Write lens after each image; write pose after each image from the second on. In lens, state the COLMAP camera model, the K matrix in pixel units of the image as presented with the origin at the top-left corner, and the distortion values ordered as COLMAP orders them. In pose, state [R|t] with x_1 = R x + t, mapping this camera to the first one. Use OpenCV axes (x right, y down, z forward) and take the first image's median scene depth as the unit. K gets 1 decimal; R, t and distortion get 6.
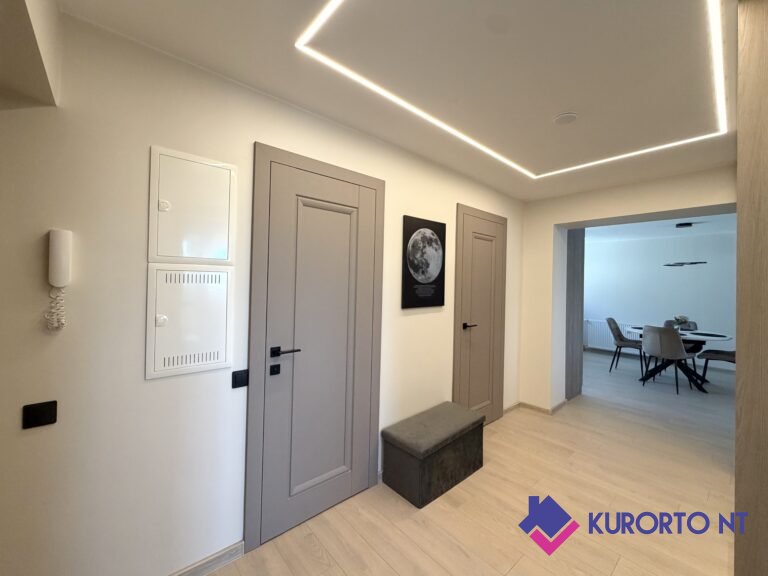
lens RADIAL K [[311.7, 0, 386.9], [0, 311.7, 286.2], [0, 0, 1]] dist [-0.004087, 0.000002]
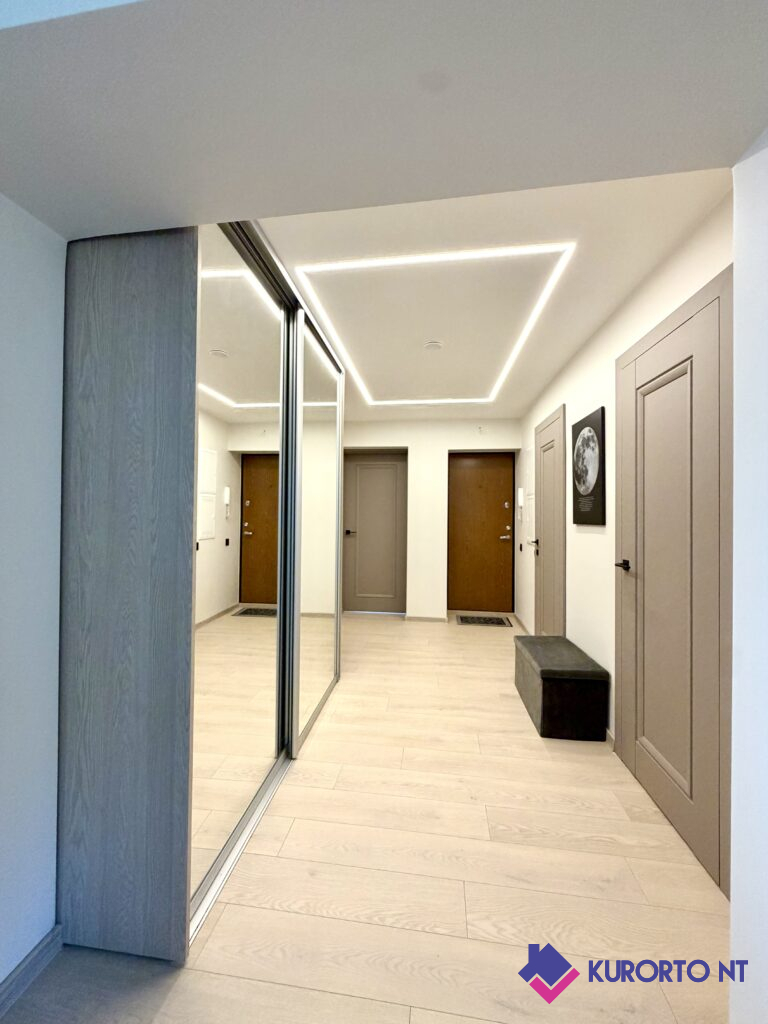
lens RADIAL K [[415.6, 0, 380.6], [0, 415.6, 510.2], [0, 0, 1]] dist [-0.004087, 0.000002]
pose [[-0.757461, -0.020140, -0.652570, 1.222376], [-0.015030, 0.999797, -0.013411, 0.051654], [0.652707, -0.000350, -0.757610, 1.459545]]
